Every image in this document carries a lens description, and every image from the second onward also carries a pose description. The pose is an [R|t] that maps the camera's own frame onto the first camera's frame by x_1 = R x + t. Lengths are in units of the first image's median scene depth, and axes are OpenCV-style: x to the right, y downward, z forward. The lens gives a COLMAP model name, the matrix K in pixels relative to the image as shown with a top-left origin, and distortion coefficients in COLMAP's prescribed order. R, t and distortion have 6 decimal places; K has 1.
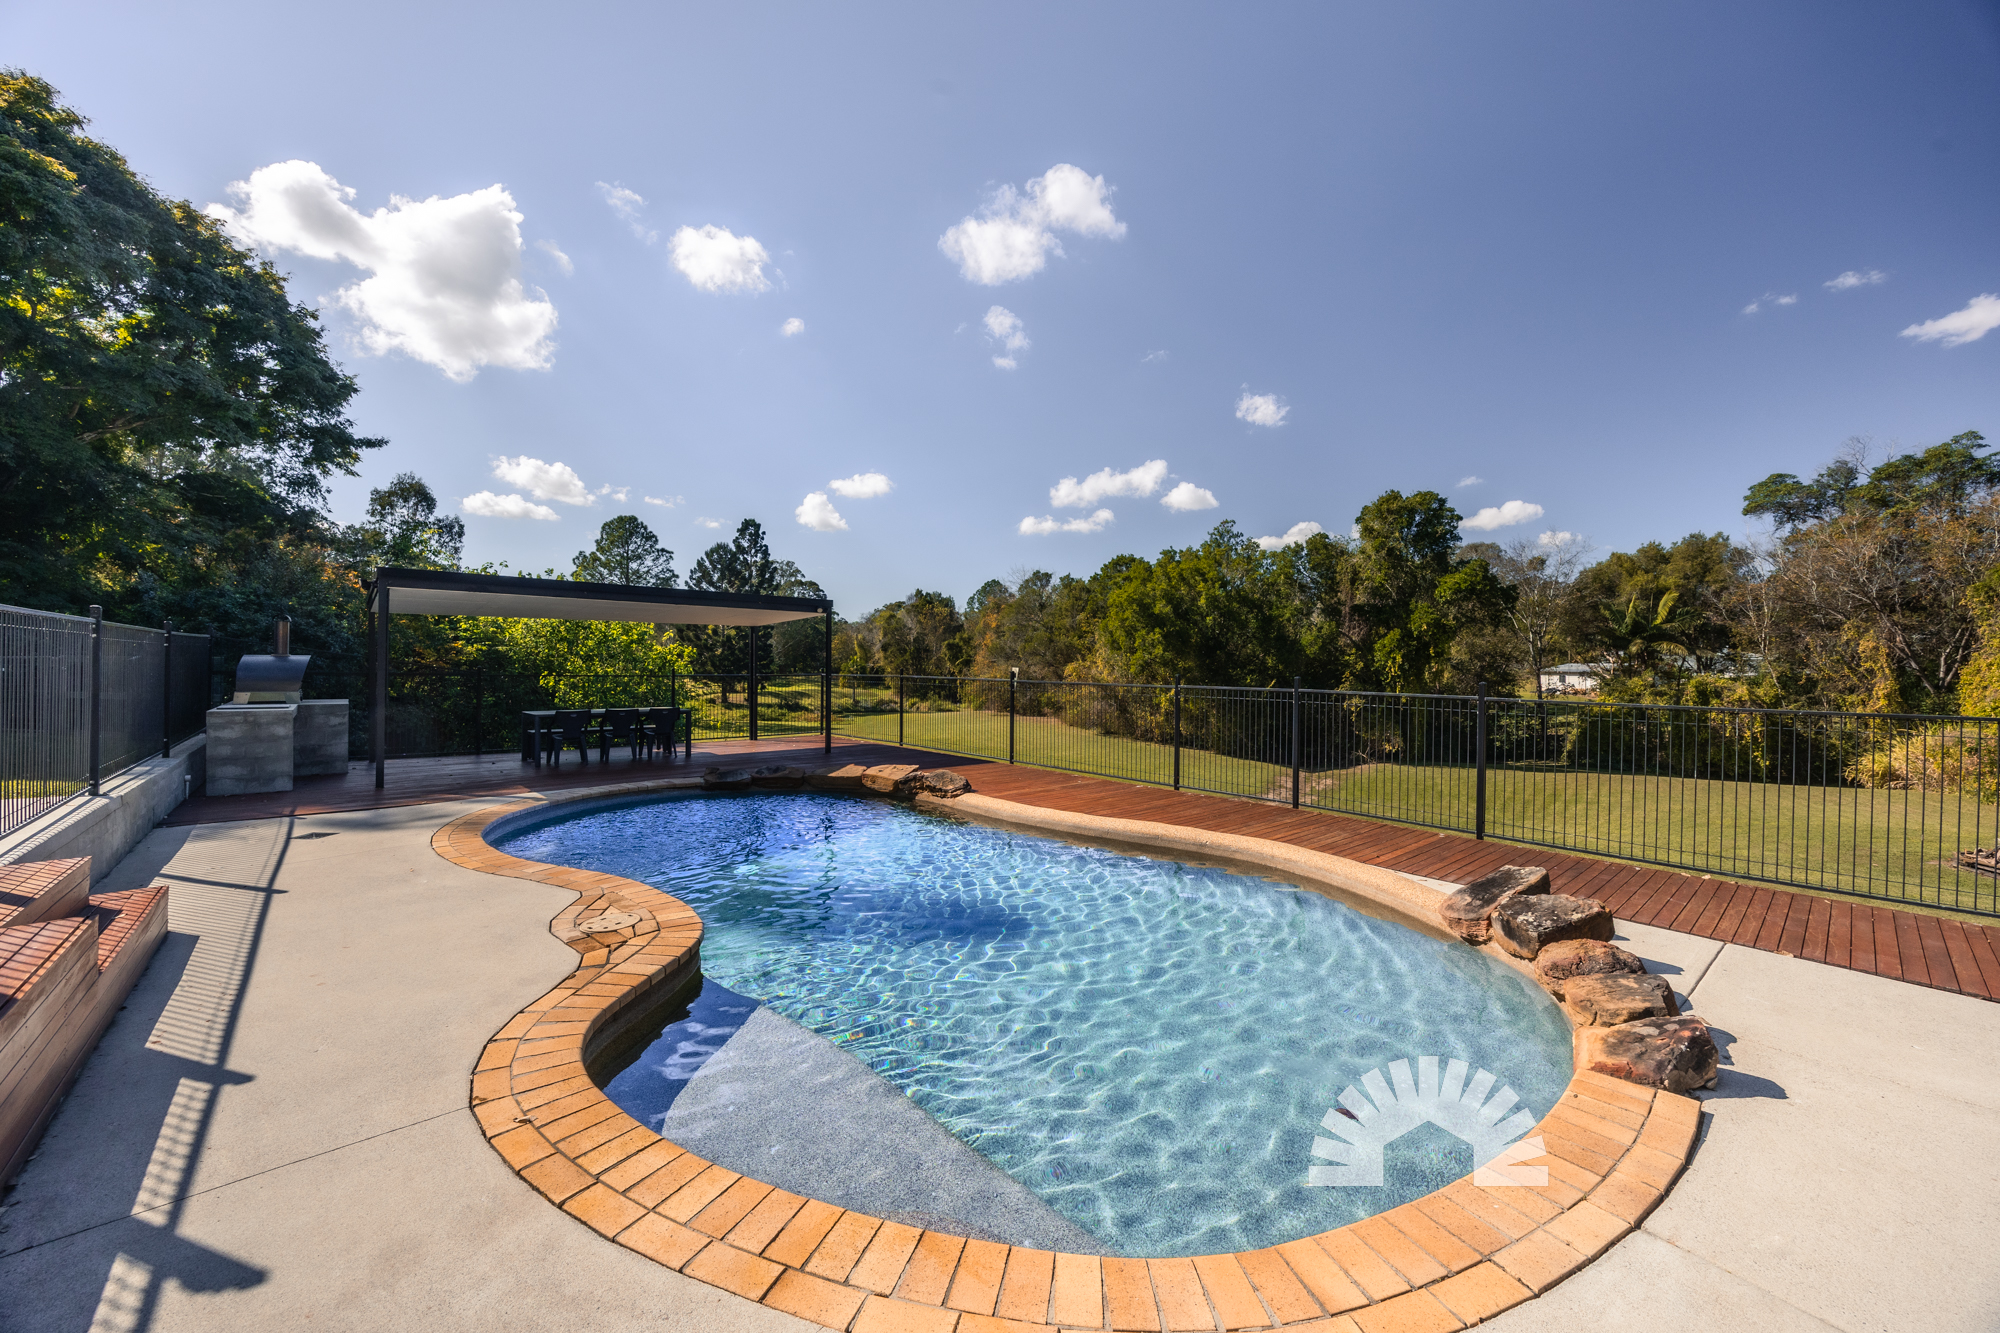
lens RADIAL K [[752.5, 0, 995.9], [0, 752.5, 668.0], [0, 0, 1]] dist [-0.001044, -0.000245]
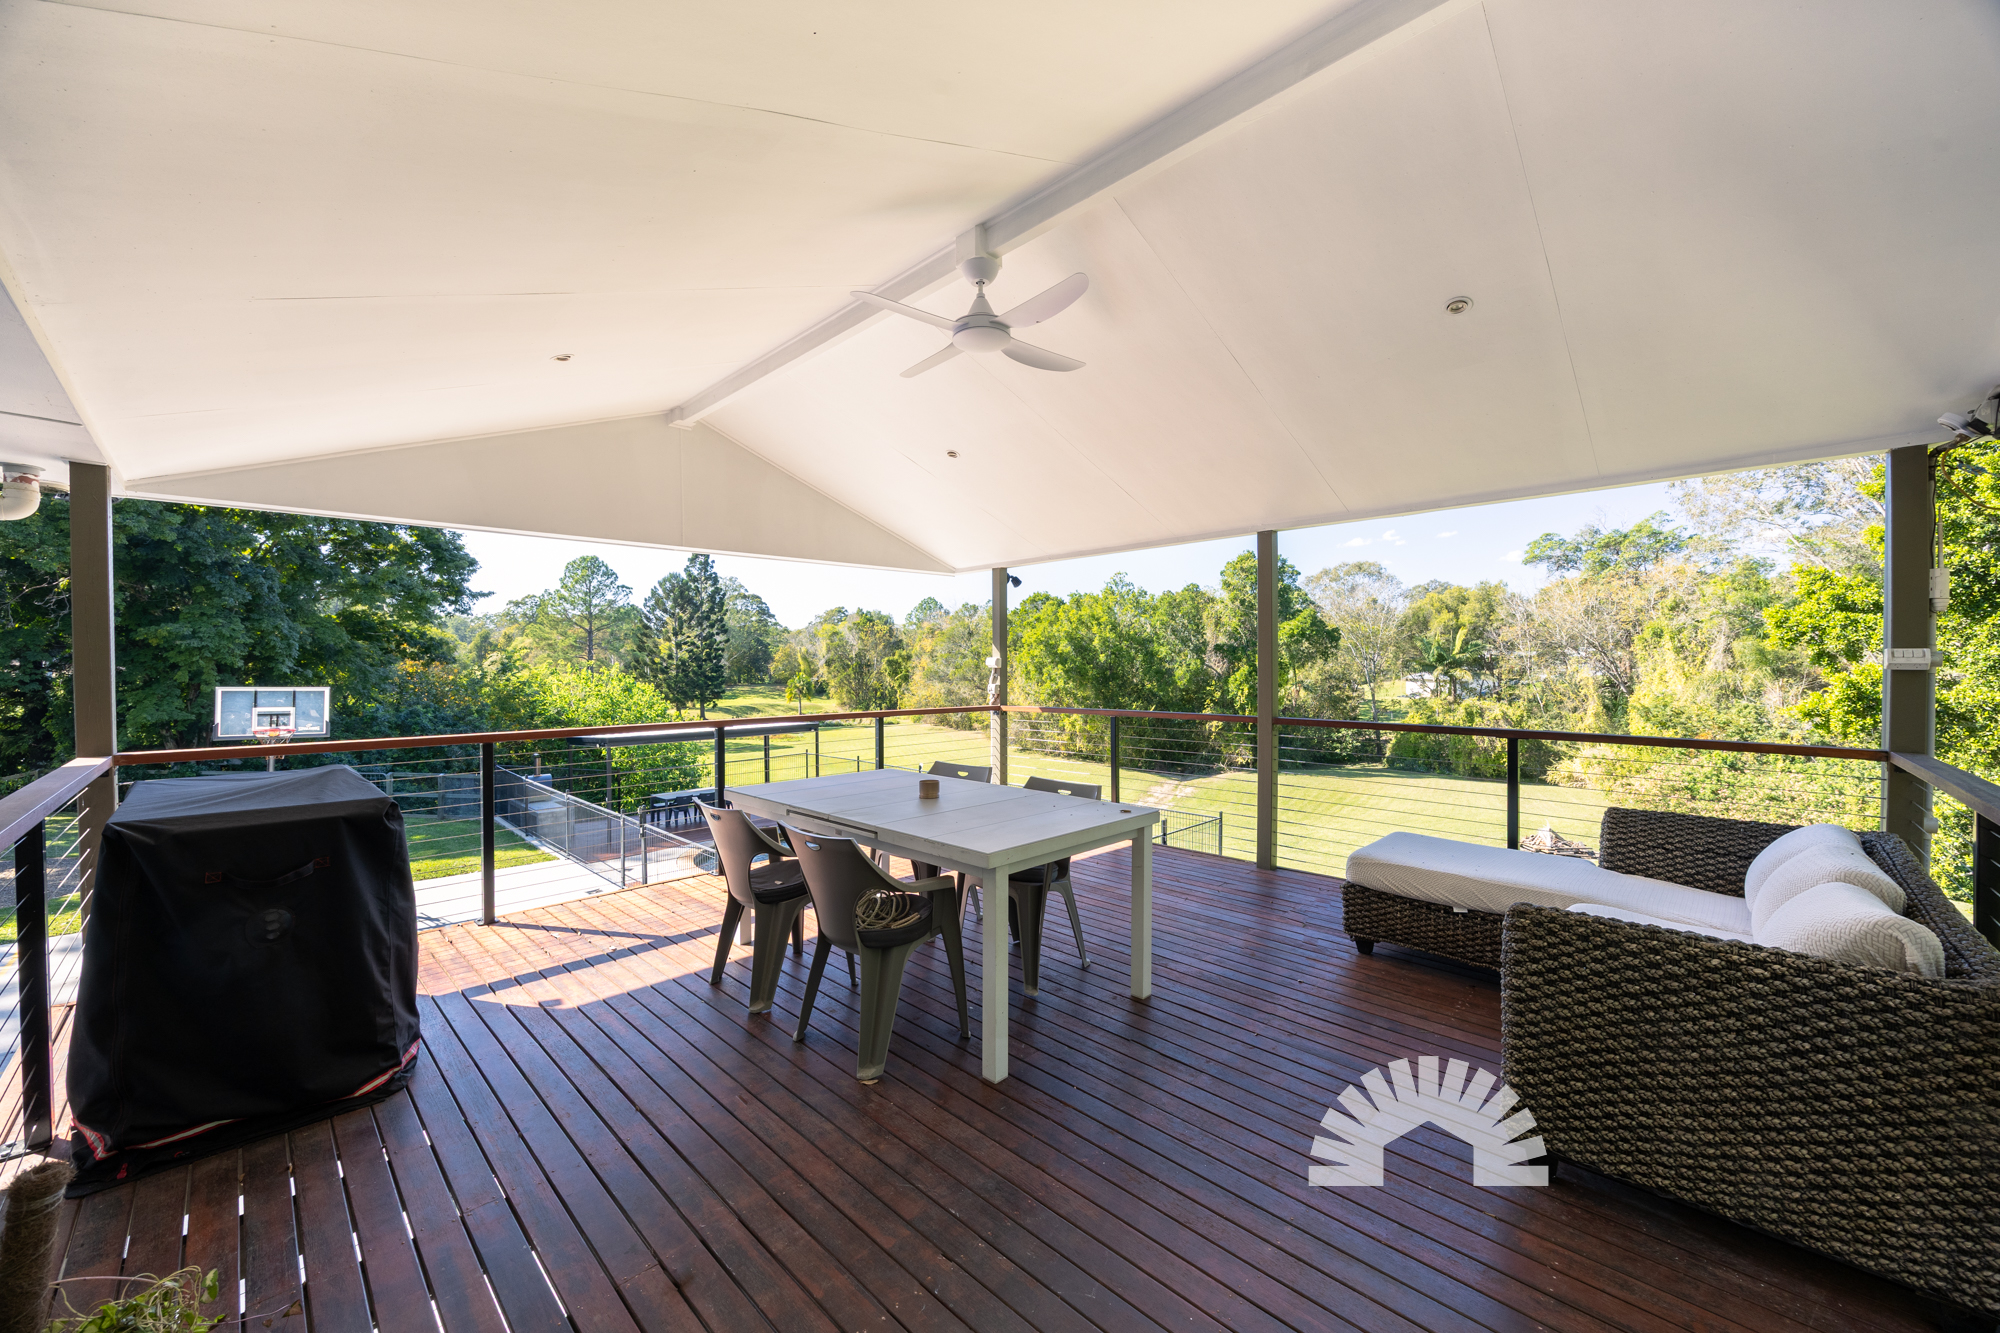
lens RADIAL K [[752.5, 0, 1005.6], [0, 752.5, 667.5], [0, 0, 1]] dist [-0.001044, -0.000245]
pose [[0.995912, -0.013246, 0.089350, 0.015199], [0.012646, 0.999894, 0.007278, -0.050949], [-0.089437, -0.006118, 0.995974, -0.178869]]
